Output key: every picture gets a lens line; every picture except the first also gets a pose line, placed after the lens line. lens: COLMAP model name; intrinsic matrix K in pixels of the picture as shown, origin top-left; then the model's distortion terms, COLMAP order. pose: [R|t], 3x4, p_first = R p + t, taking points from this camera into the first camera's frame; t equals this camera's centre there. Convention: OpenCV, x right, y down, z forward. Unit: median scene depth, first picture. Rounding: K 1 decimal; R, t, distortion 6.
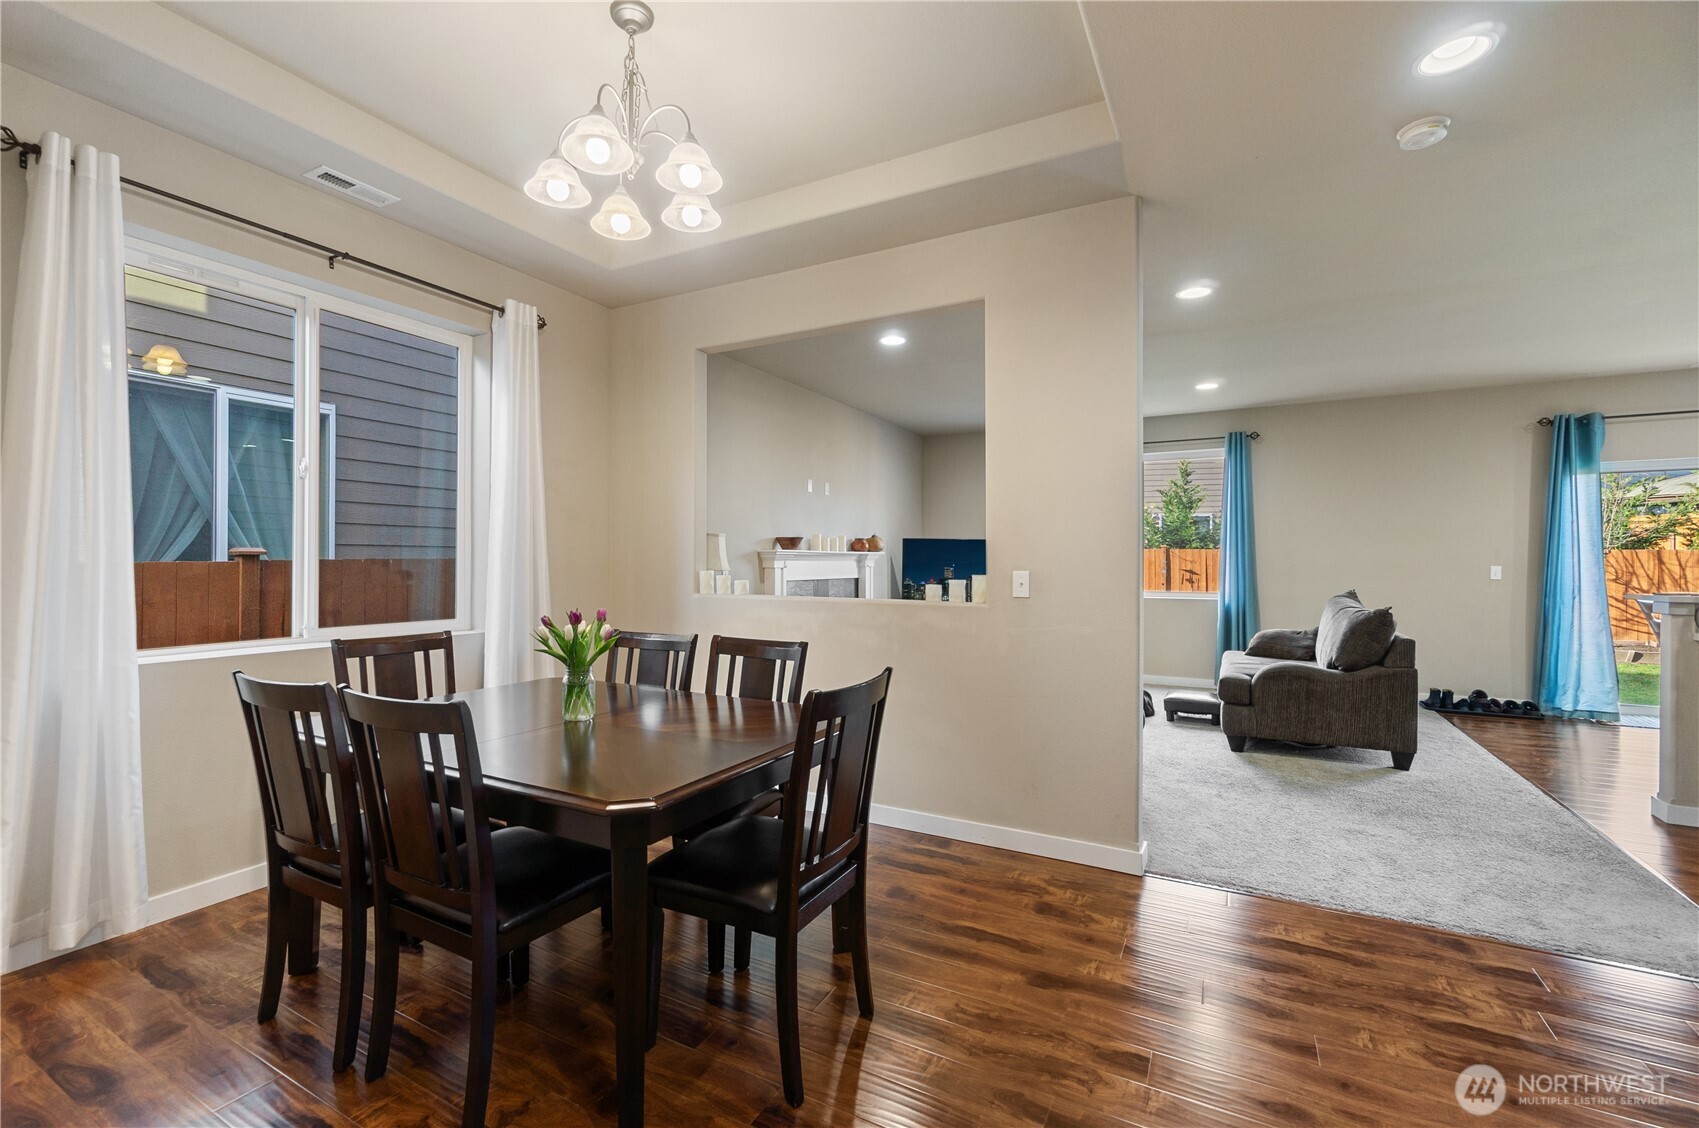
lens RADIAL K [[728.9, 0, 831.1], [0, 728.9, 558.9], [0, 0, 1]] dist [-0.001116, -0.000250]
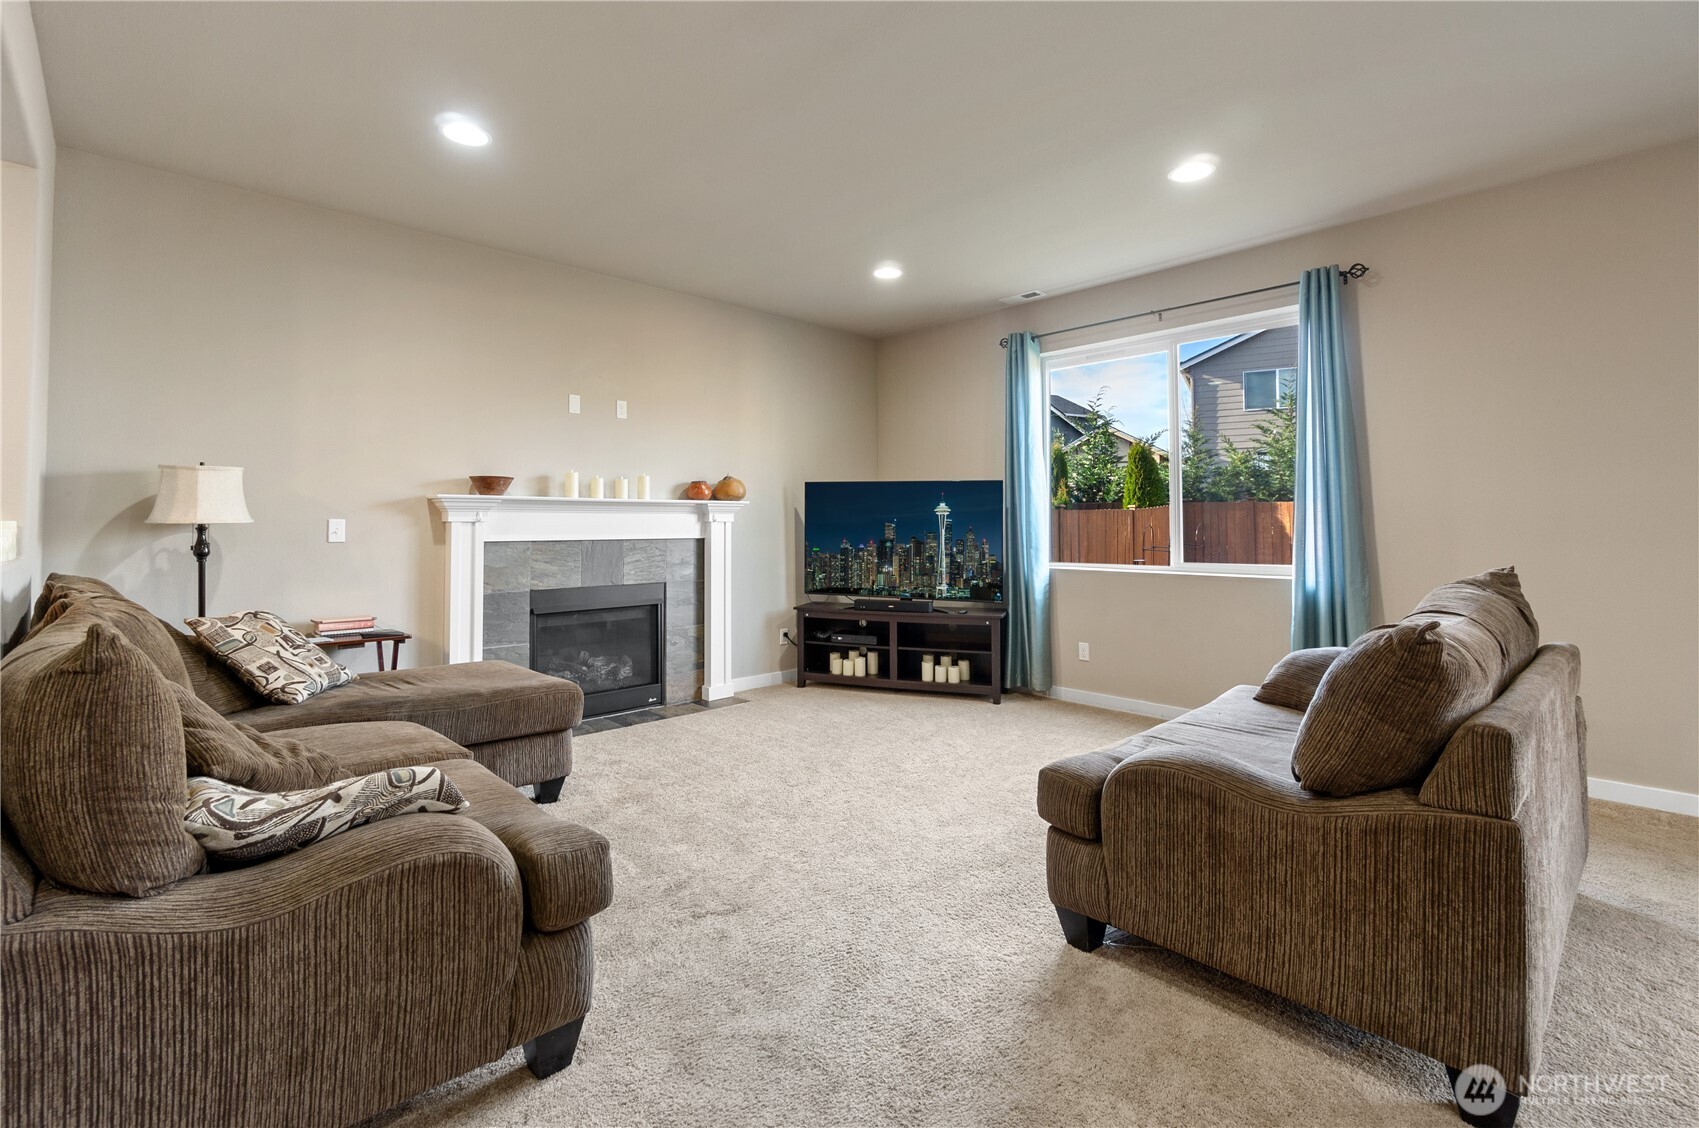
lens RADIAL K [[750.9, 0, 840.0], [0, 750.9, 501.0], [0, 0, 1]] dist [0.000151, 0.000029]
pose [[0.950679, -0.012000, -0.309943, 0.466800], [0.003607, 0.999611, -0.027639, 0.013633], [0.310154, 0.025157, 0.950353, 0.442497]]
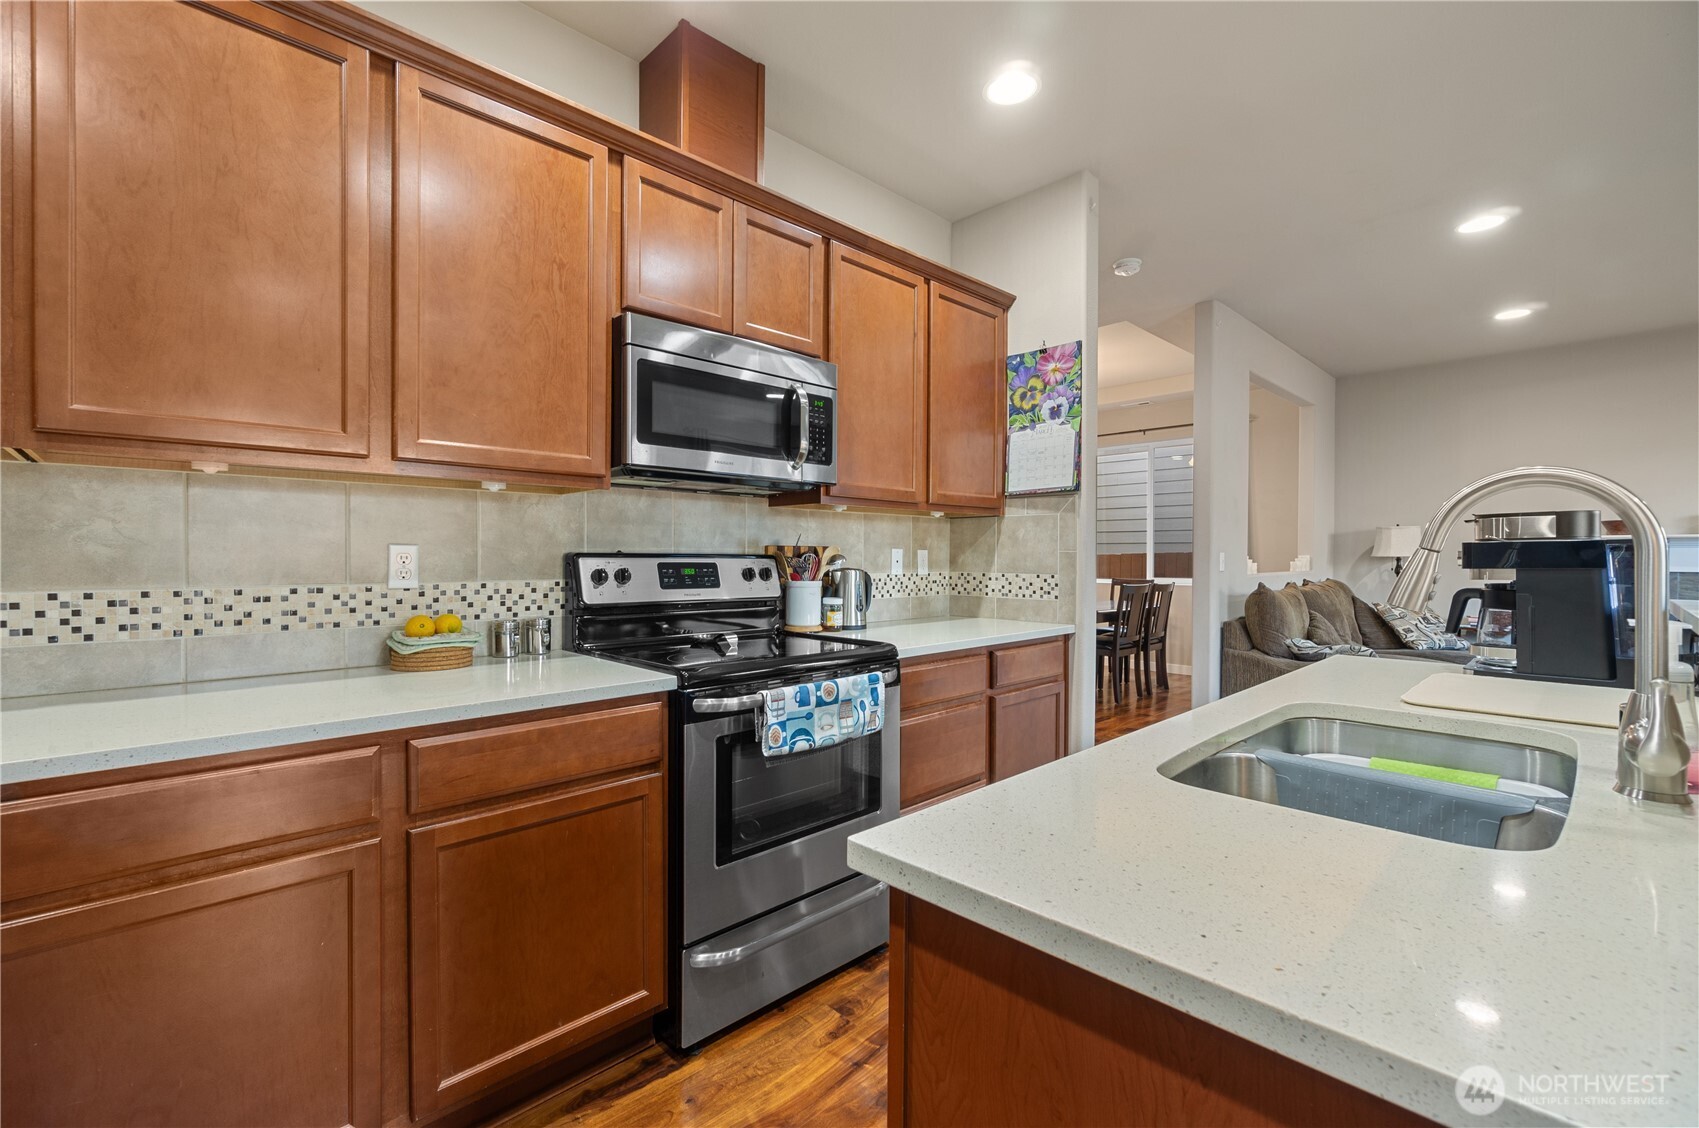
lens RADIAL K [[728.9, 0, 831.1], [0, 728.9, 558.9], [0, 0, 1]] dist [-0.001116, -0.000250]
pose [[-0.309758, 0.001575, -0.950814, 1.051337], [0.000439, 0.999999, 0.001513, 0.014289], [0.950815, 0.000051, -0.309758, 0.384737]]
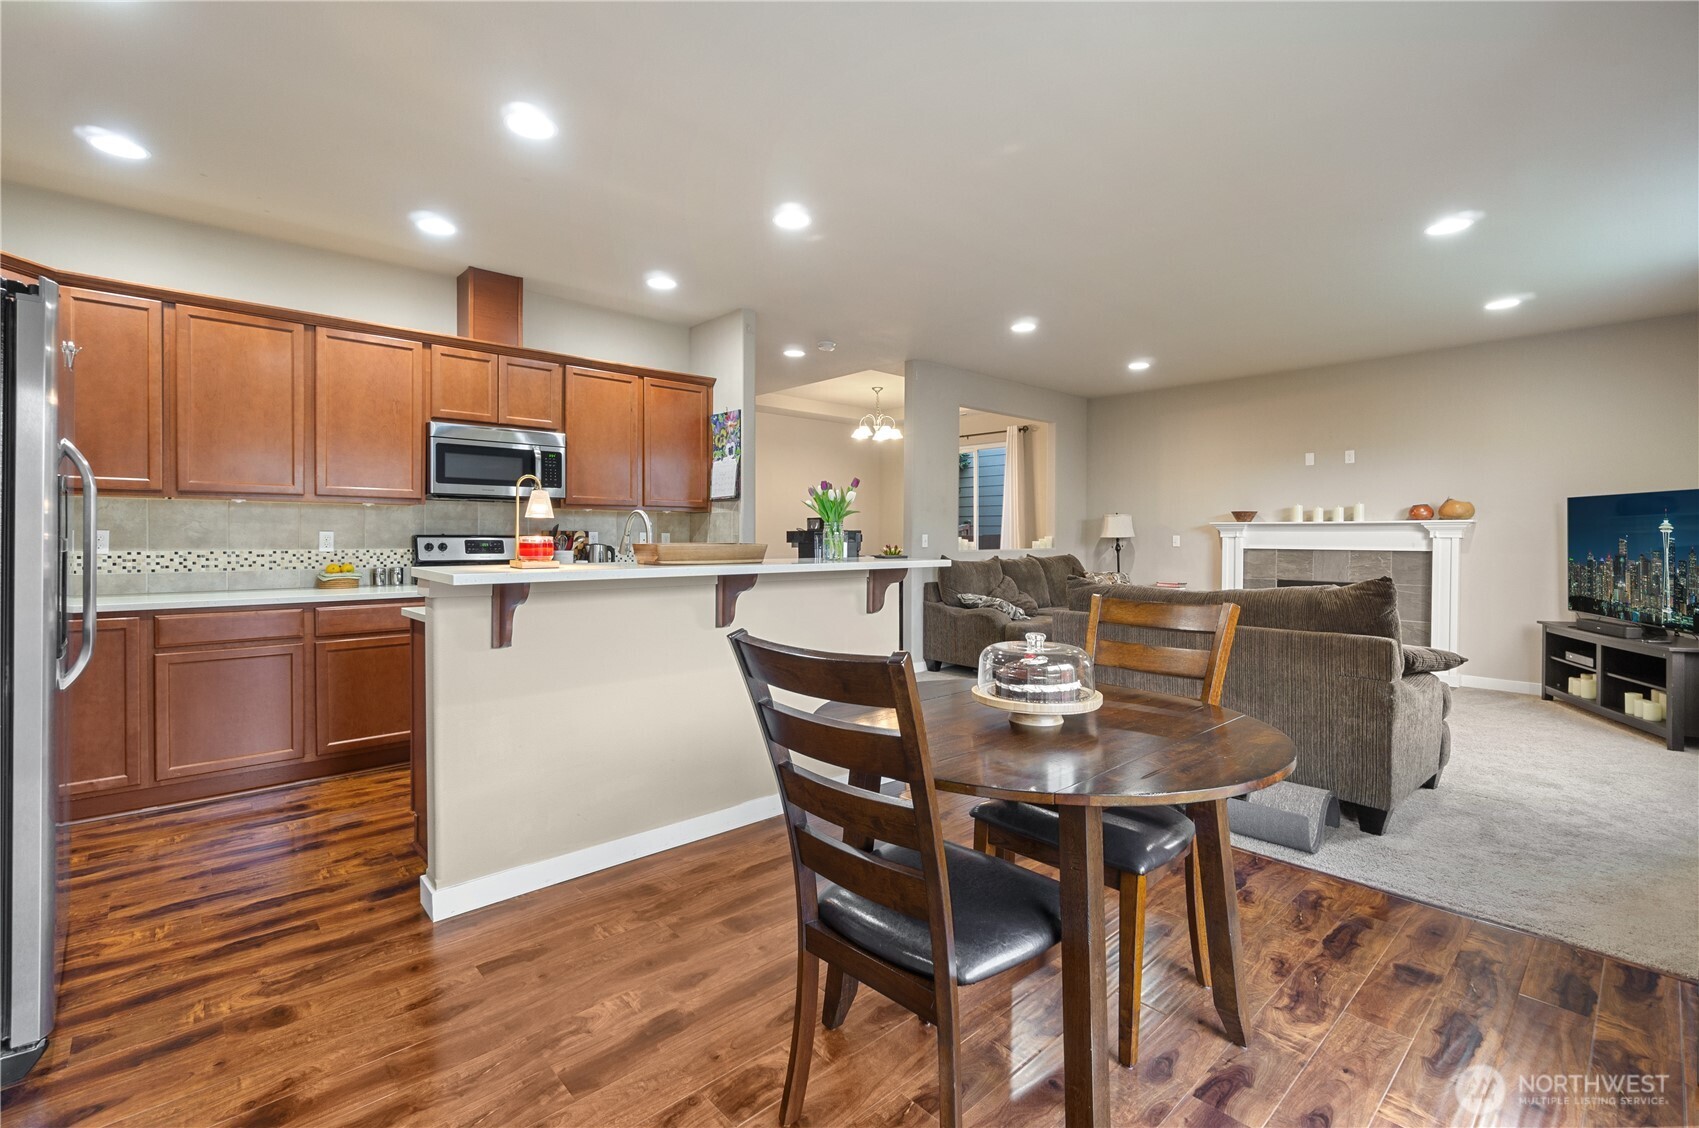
lens RADIAL K [[749.8, 0, 837.7], [0, 749.8, 545.2], [0, 0, 1]] dist [-0.002671, -0.000463]
pose [[-0.325482, 0.009602, -0.945499, 1.305414], [-0.001511, 0.999942, 0.010676, 0.013295], [0.945547, 0.004904, -0.325449, 0.777111]]
